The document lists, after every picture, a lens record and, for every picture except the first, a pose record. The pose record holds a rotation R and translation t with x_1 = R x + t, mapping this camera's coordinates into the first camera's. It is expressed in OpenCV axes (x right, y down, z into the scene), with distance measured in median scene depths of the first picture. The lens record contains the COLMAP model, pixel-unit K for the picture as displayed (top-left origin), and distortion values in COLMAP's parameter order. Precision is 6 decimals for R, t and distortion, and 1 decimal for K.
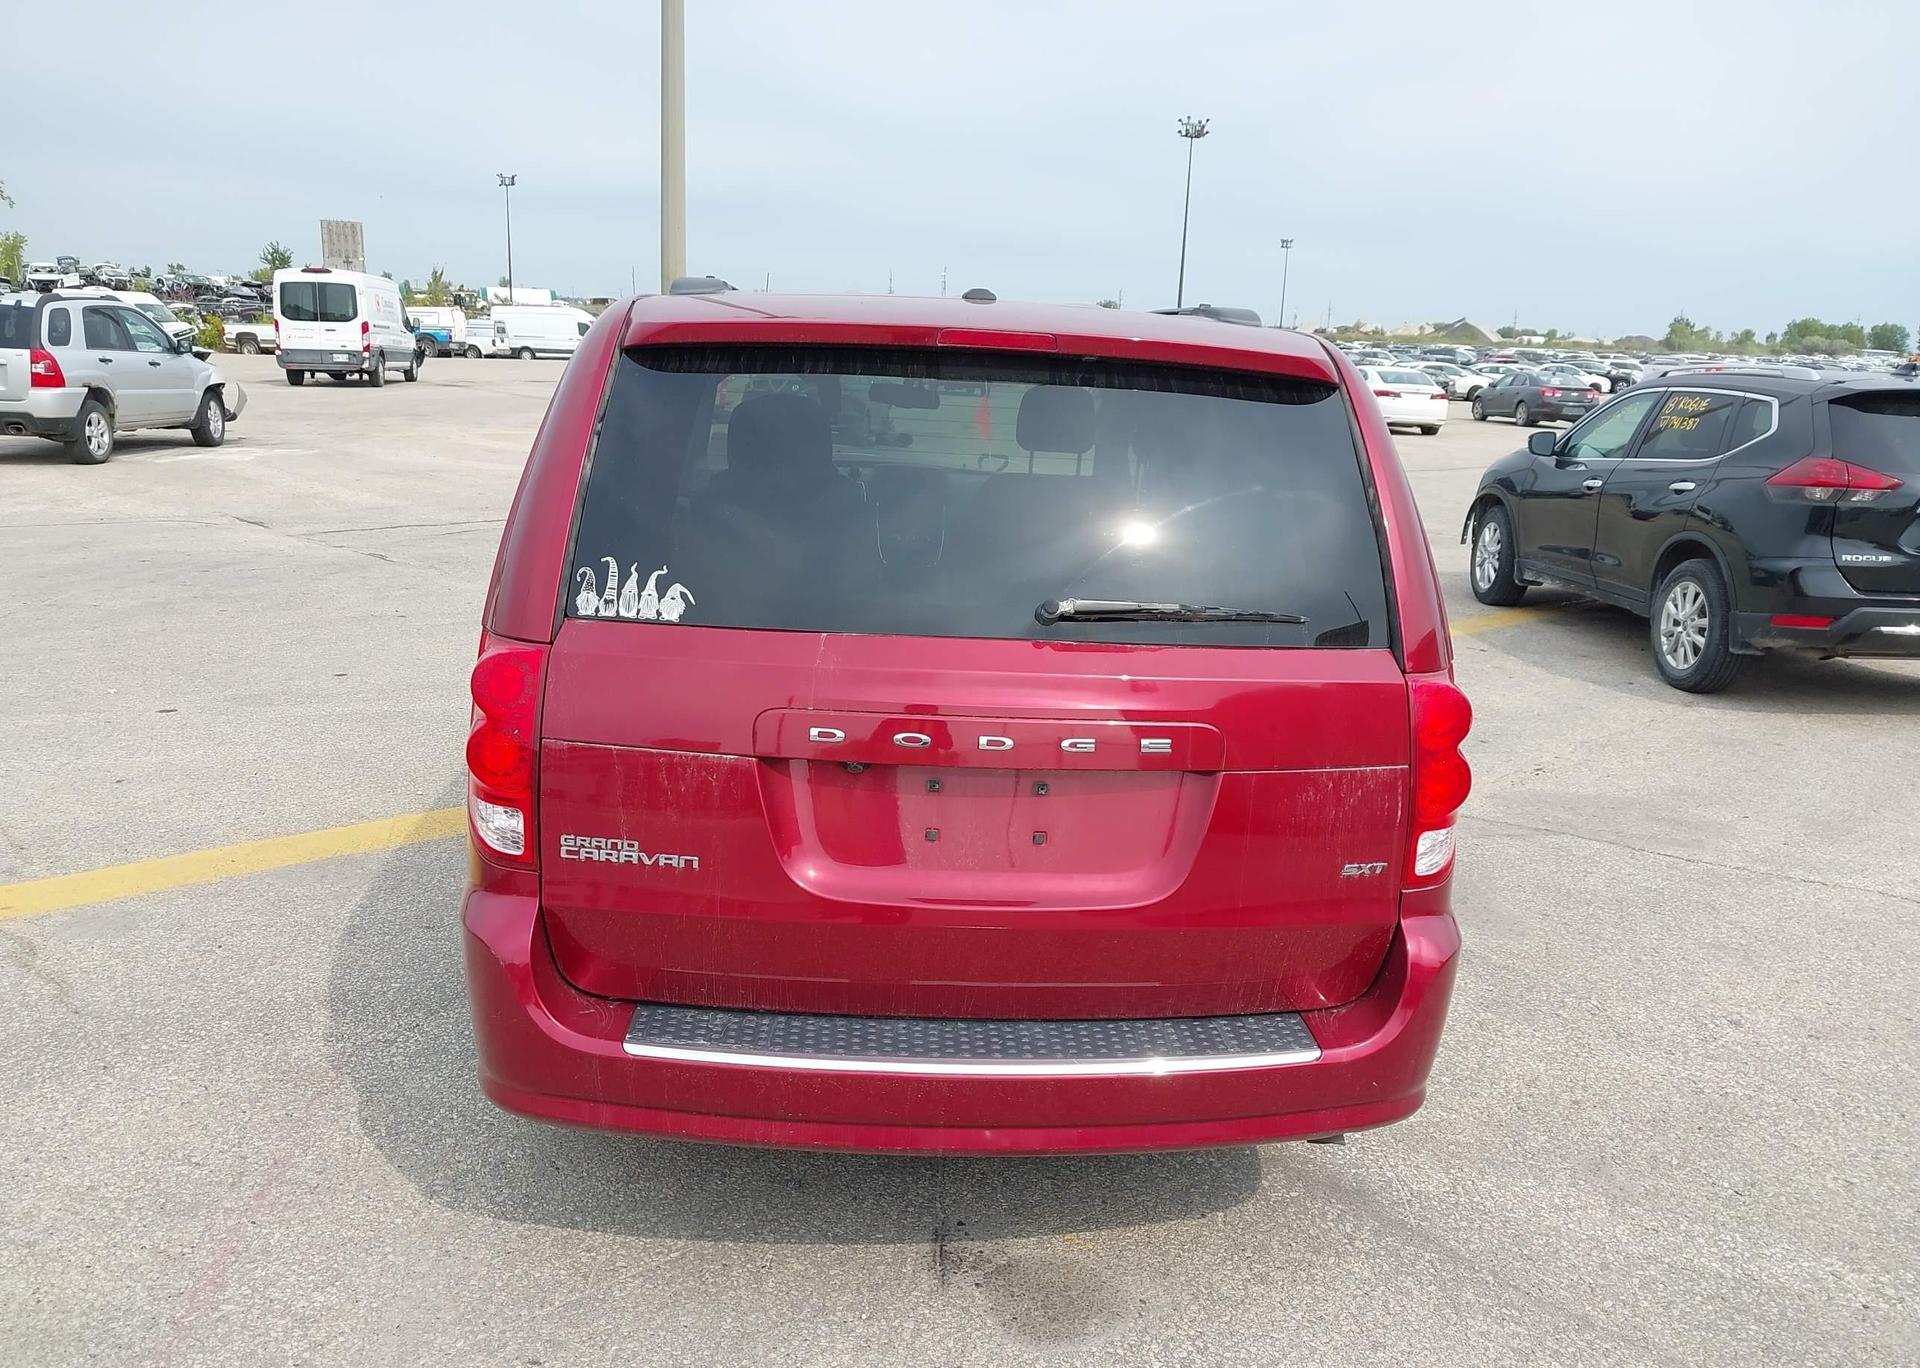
lens RADIAL K [[1537.0, 0, 965.1], [0, 1537.0, 721.6], [0, 0, 1]] dist [0.007627, 0.009999]
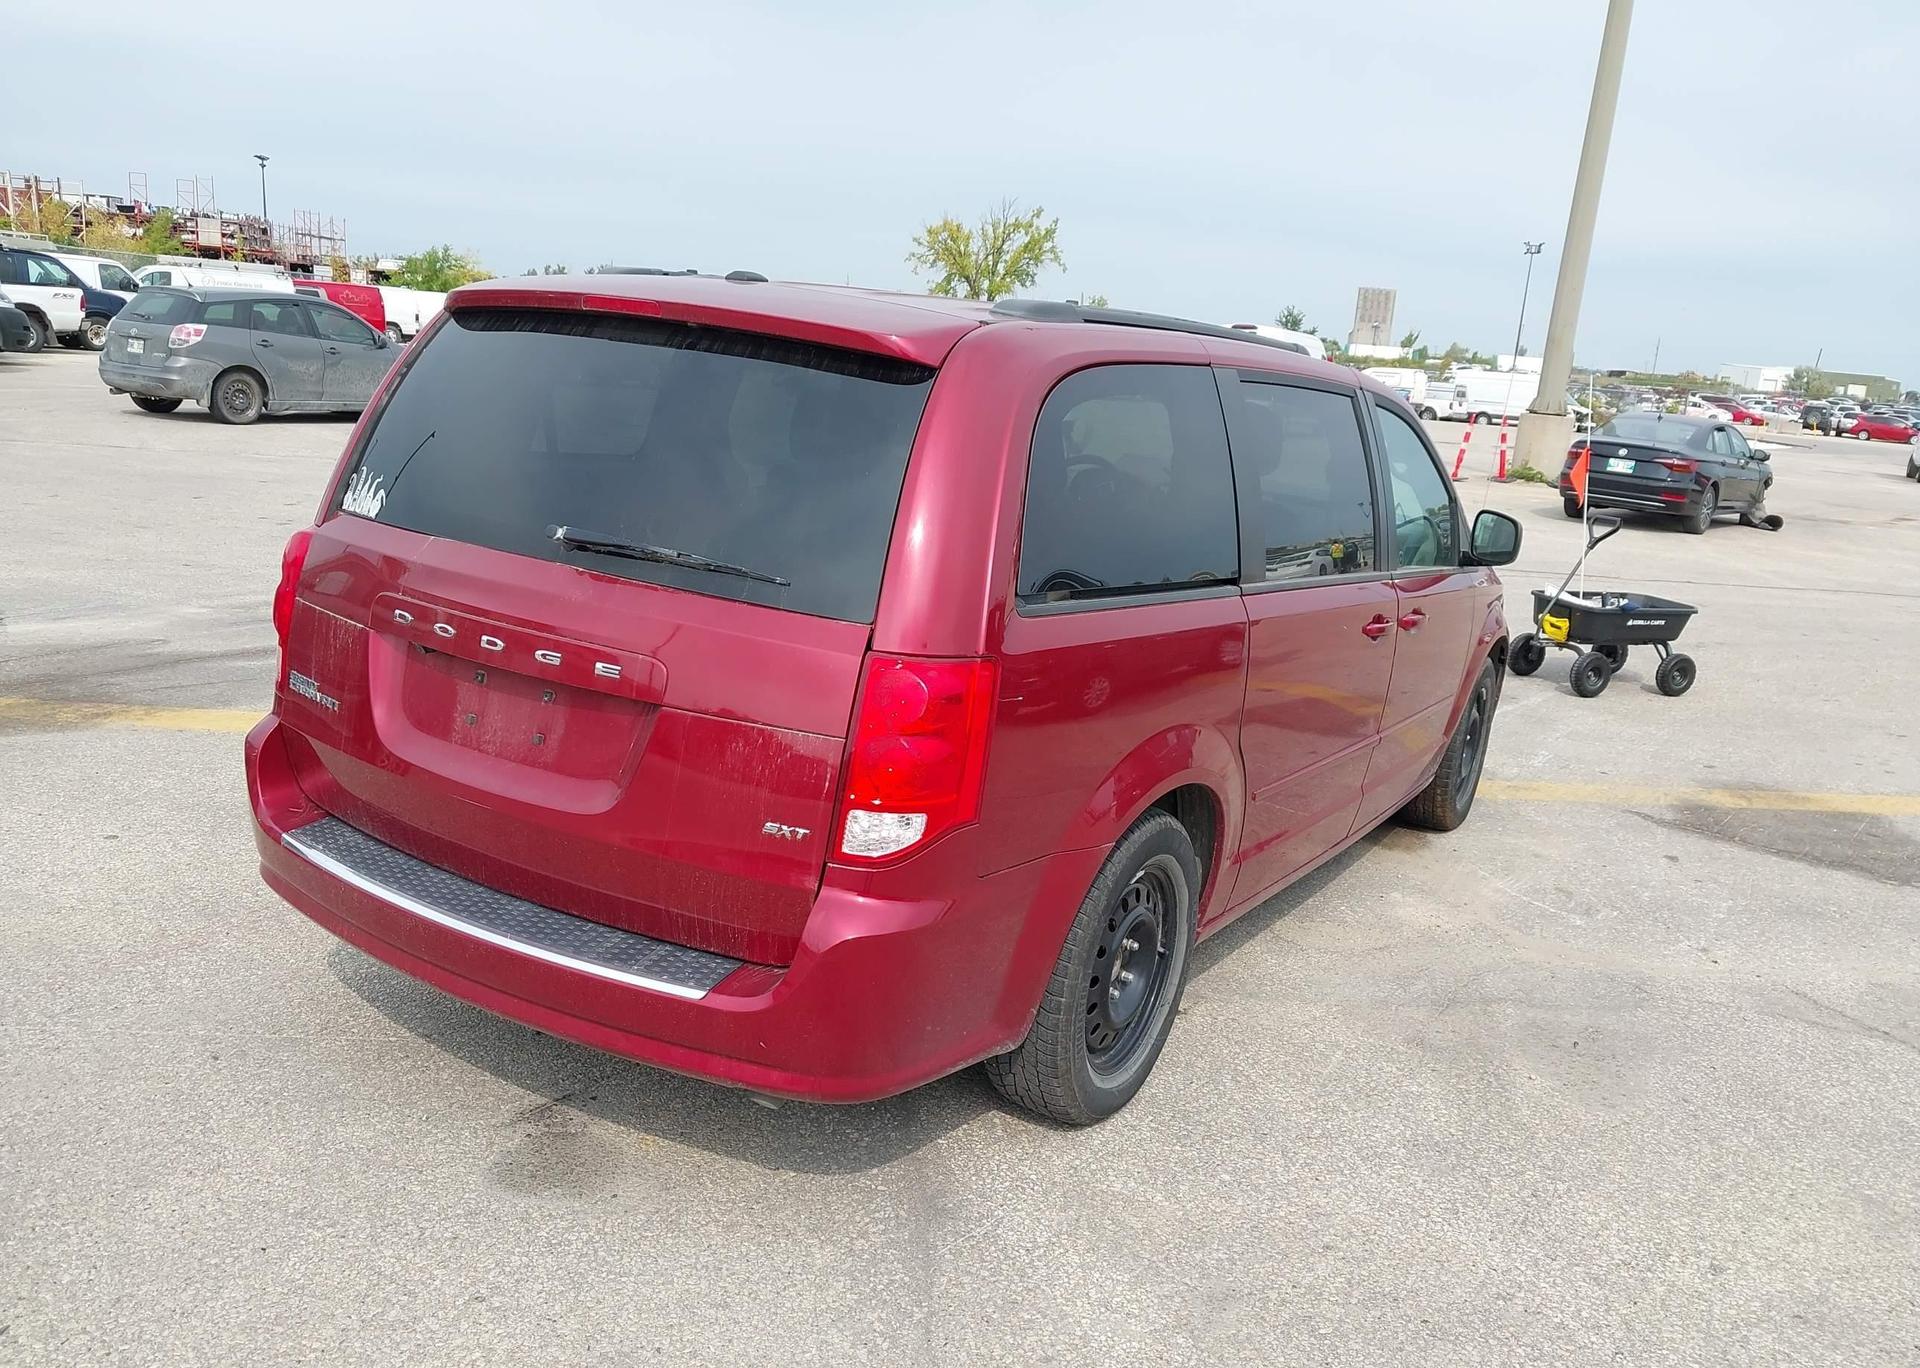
lens RADIAL K [[1546.4, 0, 962.8], [0, 1546.4, 733.6], [0, 0, 1]] dist [0.003425, -0.003824]
pose [[0.812594, 0.170703, -0.557271, 0.826508], [-0.189955, 0.981507, 0.023669, -0.011650], [0.551006, 0.086623, 0.829993, 0.198664]]
